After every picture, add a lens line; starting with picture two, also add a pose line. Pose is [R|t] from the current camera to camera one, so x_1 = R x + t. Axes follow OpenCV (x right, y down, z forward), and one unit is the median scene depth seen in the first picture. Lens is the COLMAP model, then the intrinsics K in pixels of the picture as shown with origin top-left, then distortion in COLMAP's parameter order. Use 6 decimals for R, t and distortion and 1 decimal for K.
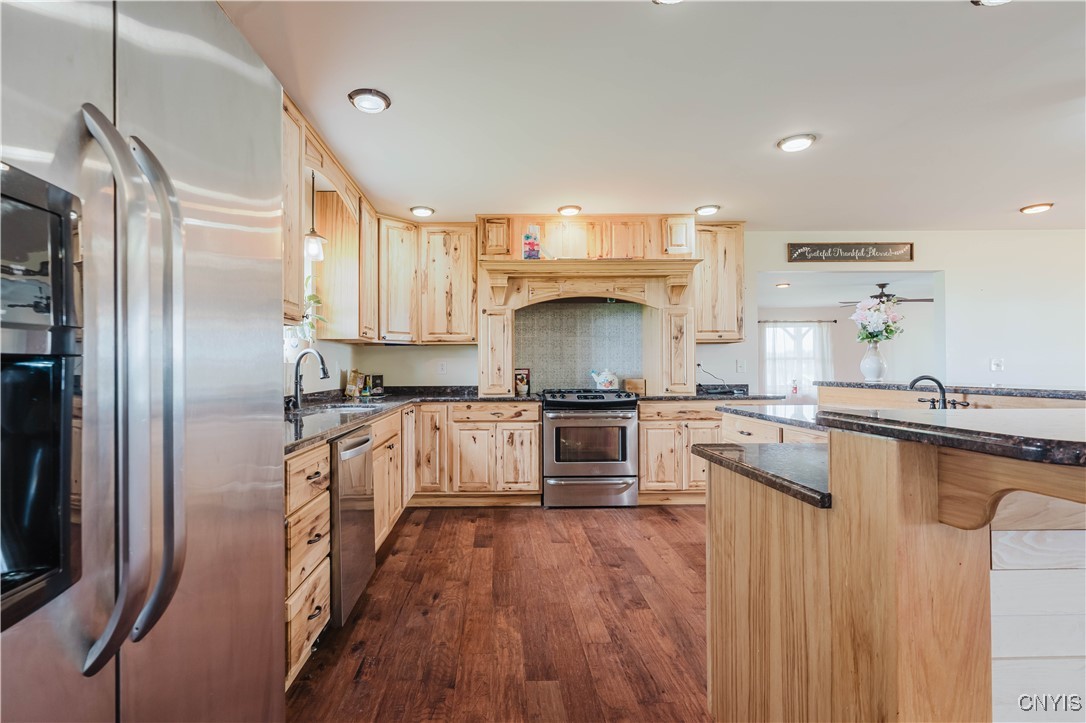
lens RADIAL K [[507.7, 0, 536.1], [0, 507.7, 362.2], [0, 0, 1]] dist [0.001227, 0.000053]
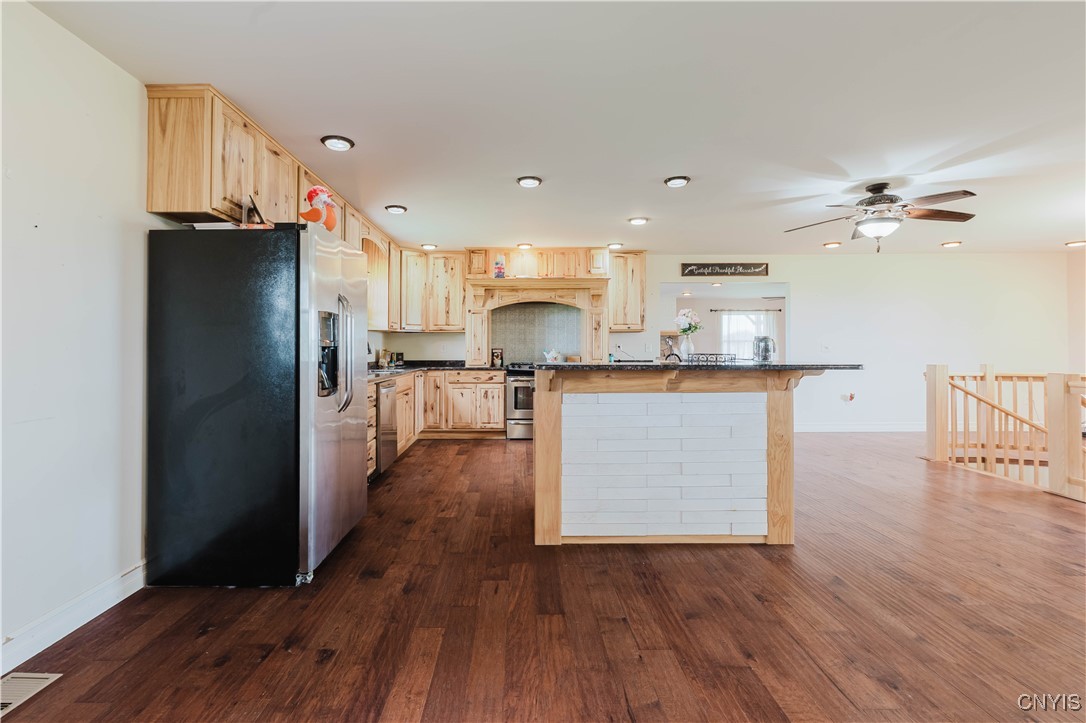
lens RADIAL K [[507.7, 0, 551.6], [0, 507.7, 338.7], [0, 0, 1]] dist [0.001227, 0.000053]
pose [[0.999898, 0.004207, -0.013662, 0.165078], [-0.004296, 0.999970, -0.006444, -0.008239], [0.013635, 0.006502, 0.999886, -0.519673]]
